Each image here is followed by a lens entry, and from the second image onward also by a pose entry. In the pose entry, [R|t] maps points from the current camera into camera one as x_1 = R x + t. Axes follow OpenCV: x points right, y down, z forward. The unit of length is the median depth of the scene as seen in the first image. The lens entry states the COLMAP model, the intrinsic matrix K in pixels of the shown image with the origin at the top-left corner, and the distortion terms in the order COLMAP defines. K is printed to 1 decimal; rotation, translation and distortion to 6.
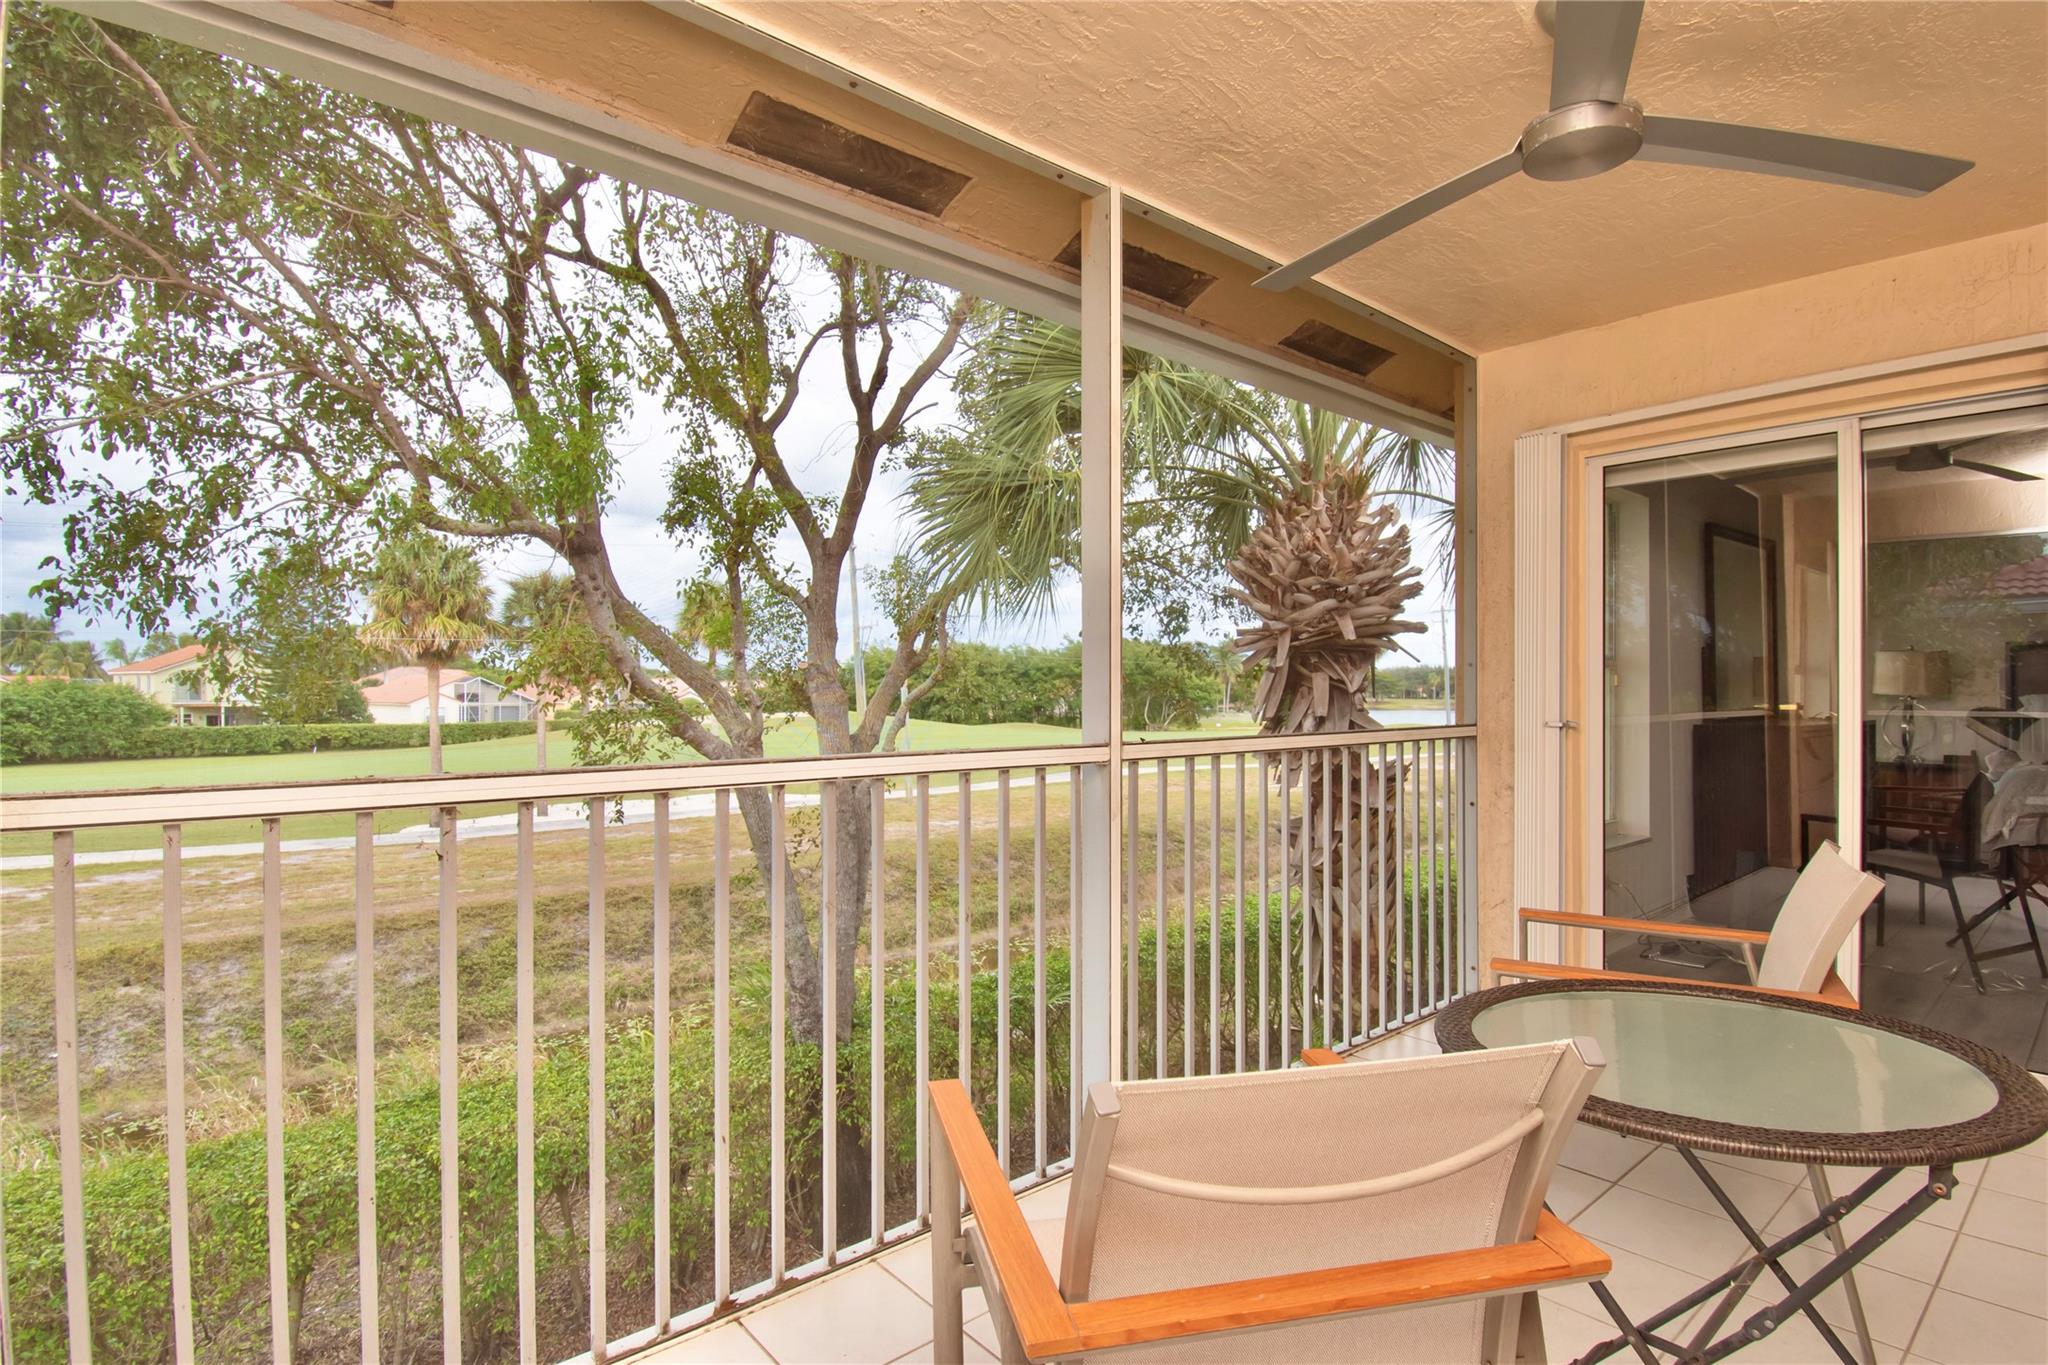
lens RADIAL K [[1045.9, 0, 1025.8], [0, 1045.9, 696.5], [0, 0, 1]] dist [-0.018463, -0.000437]
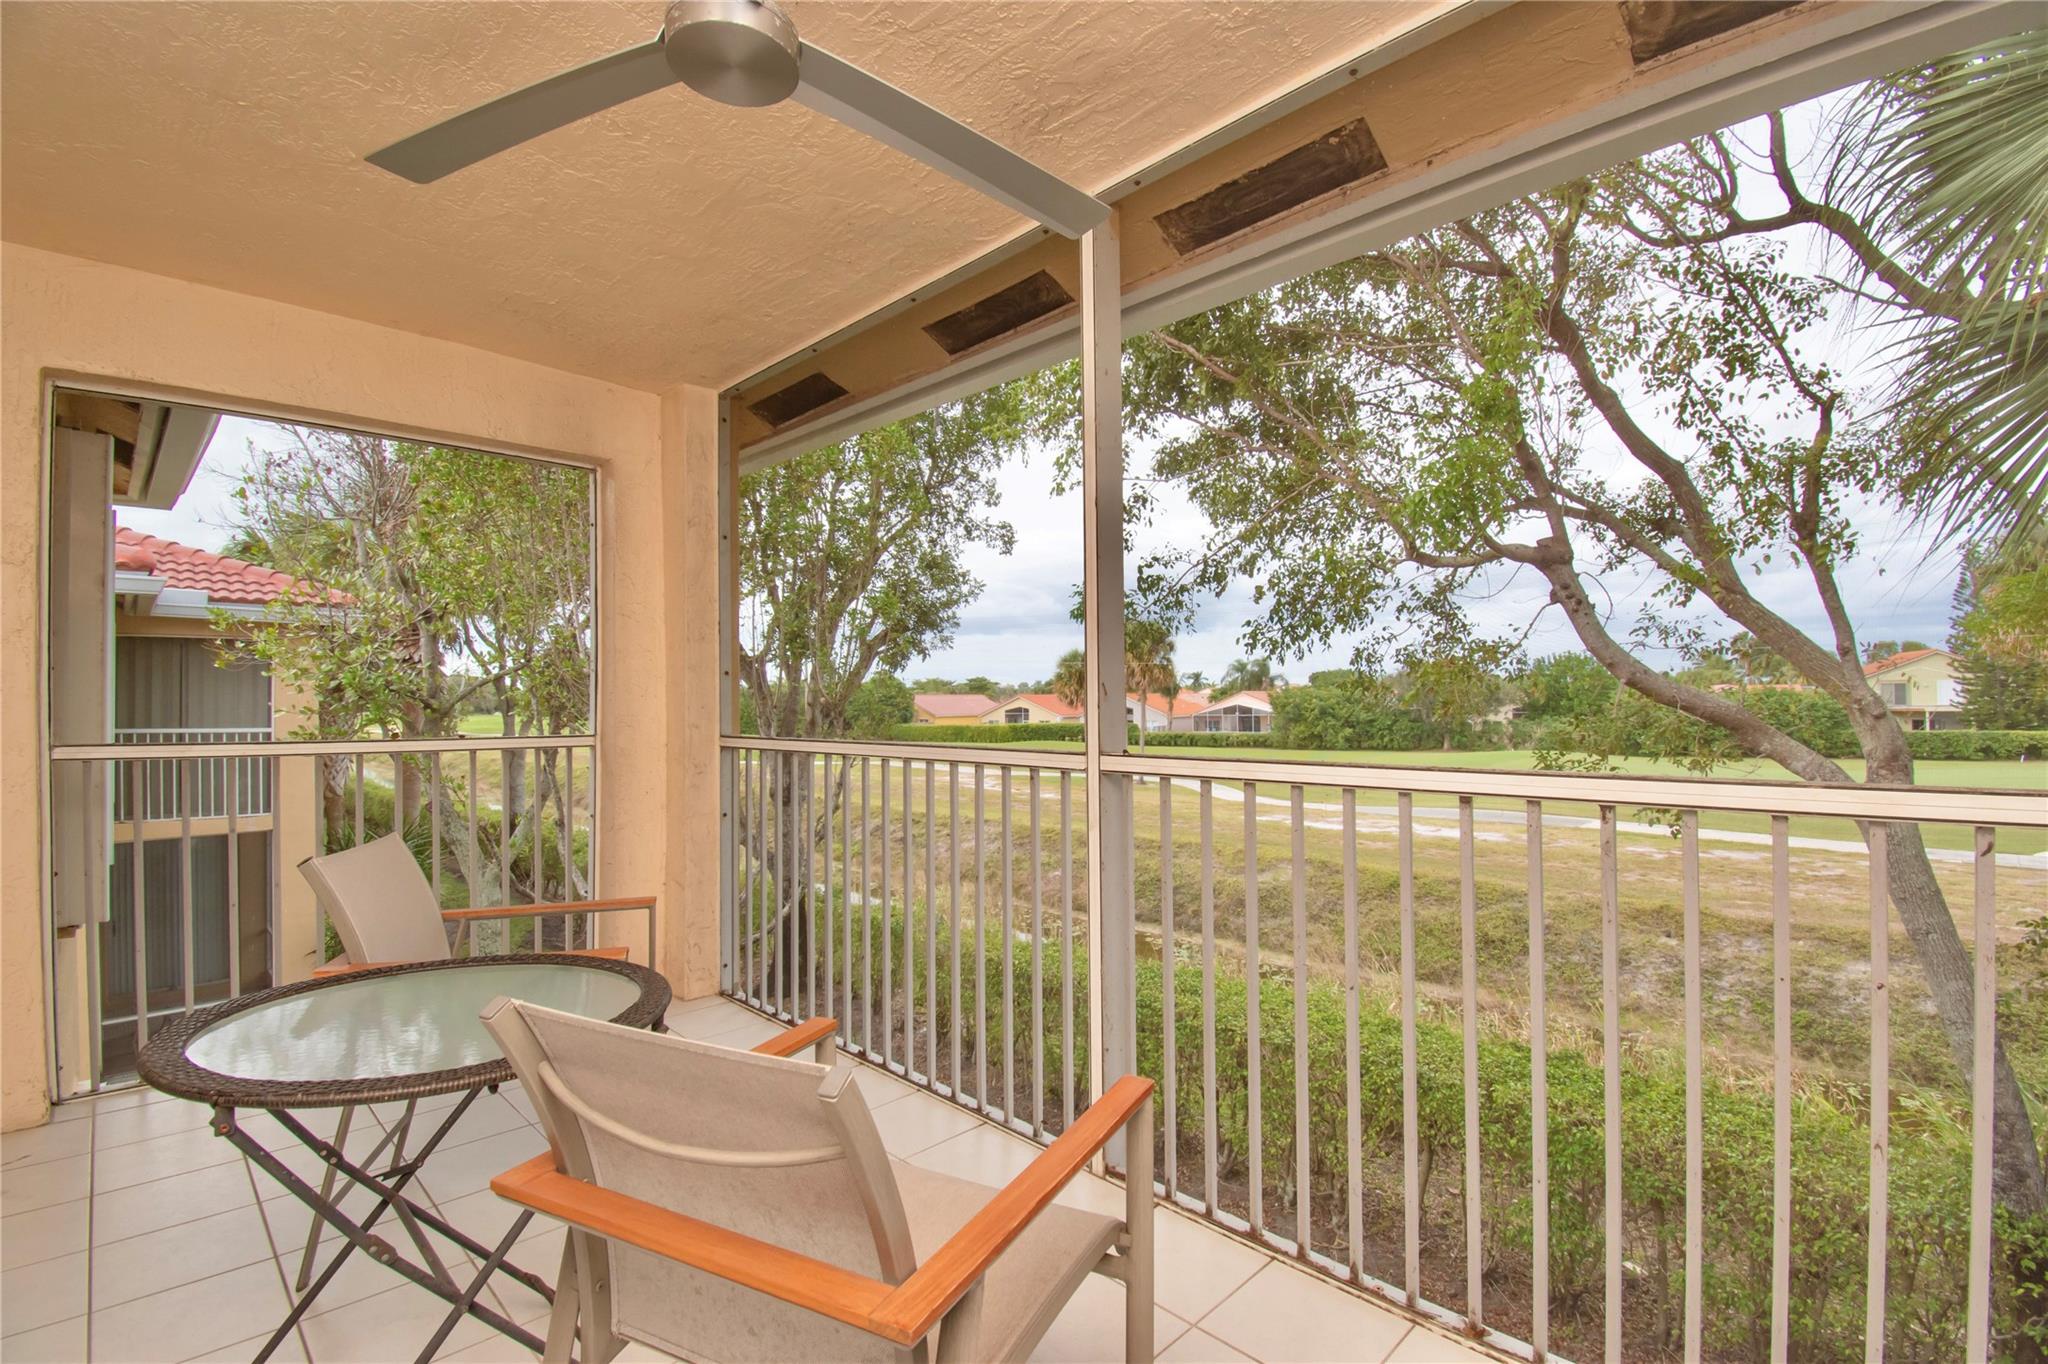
lens RADIAL K [[917.5, 0, 1026.6], [0, 917.5, 688.9], [0, 0, 1]] dist [-0.004252, -0.000428]
pose [[0.114547, -0.014114, -0.993318, 0.128505], [0.000579, 0.999900, -0.014141, -0.000581], [0.993418, 0.001044, 0.114543, 0.111583]]
